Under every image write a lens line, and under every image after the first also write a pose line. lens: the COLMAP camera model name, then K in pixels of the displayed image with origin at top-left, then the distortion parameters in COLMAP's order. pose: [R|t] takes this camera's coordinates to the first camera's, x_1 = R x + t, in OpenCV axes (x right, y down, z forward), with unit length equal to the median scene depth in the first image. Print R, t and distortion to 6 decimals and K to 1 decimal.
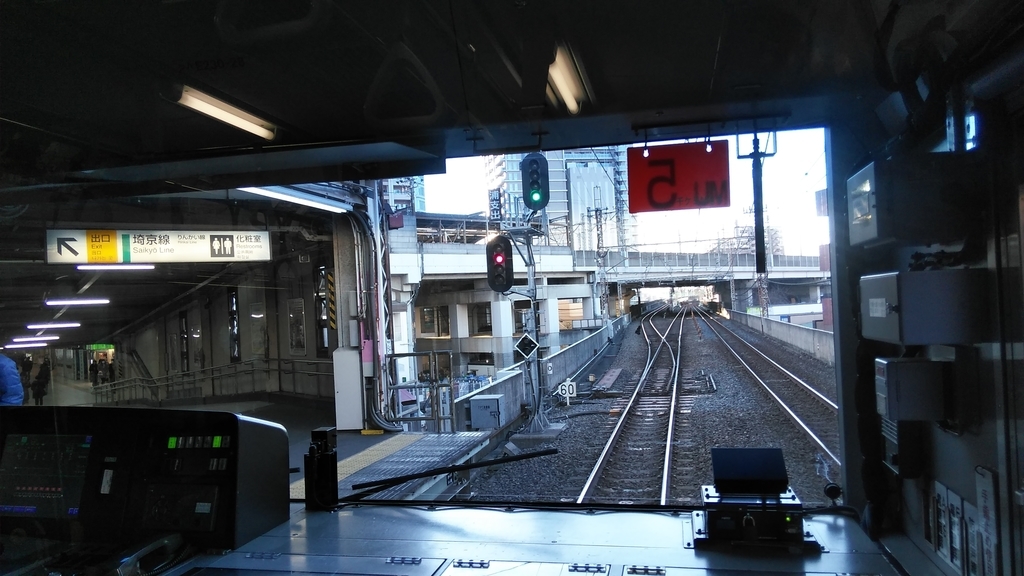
lens RADIAL K [[760.4, 0, 498.4], [0, 760.4, 291.6], [0, 0, 1]] dist [0.000812, -0.040107]
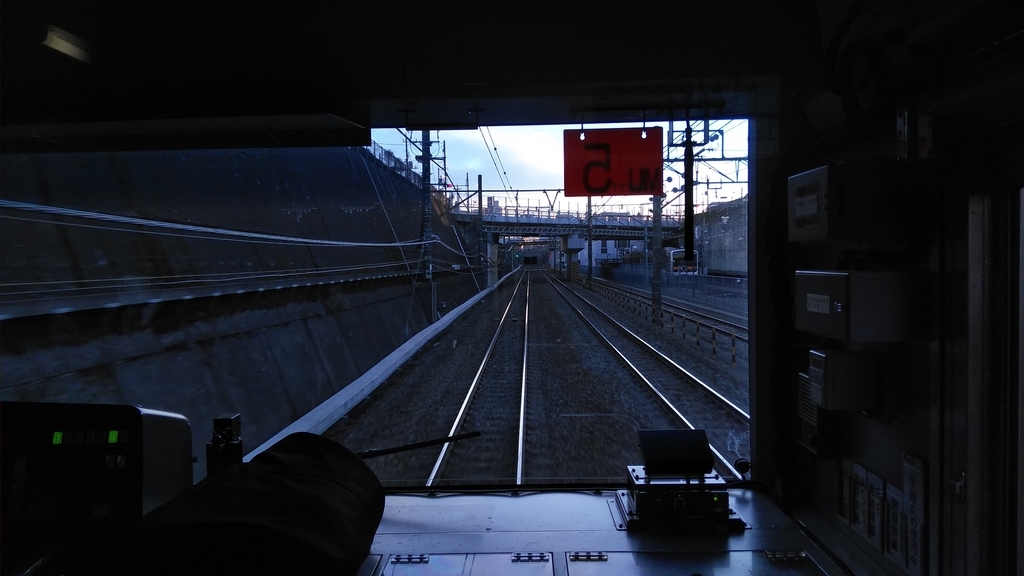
lens RADIAL K [[762.4, 0, 509.5], [0, 762.4, 288.9], [0, 0, 1]] dist [0.000498, -0.006720]
pose [[0.980256, 0.009420, 0.197508, -0.100726], [-0.019532, 0.998592, 0.049312, -0.033336], [-0.196765, -0.052196, 0.979060, 0.040956]]
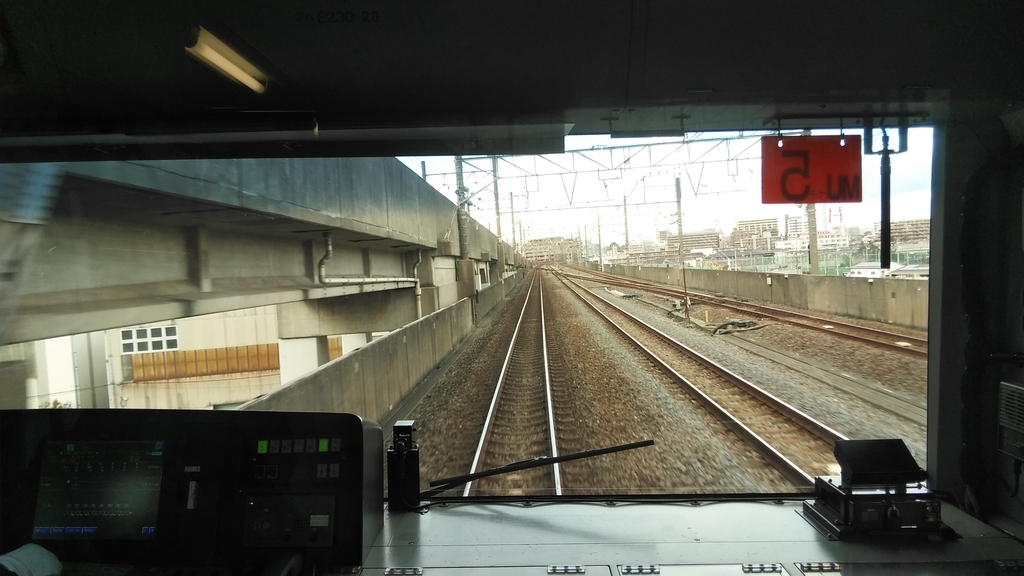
lens RADIAL K [[761.2, 0, 513.2], [0, 761.2, 289.7], [0, 0, 1]] dist [-0.000998, -0.010172]
pose [[0.979392, 0.013736, 0.201500, -0.368918], [-0.024135, 0.998495, 0.049246, -0.036033], [-0.200520, -0.053094, 0.978250, 0.106294]]
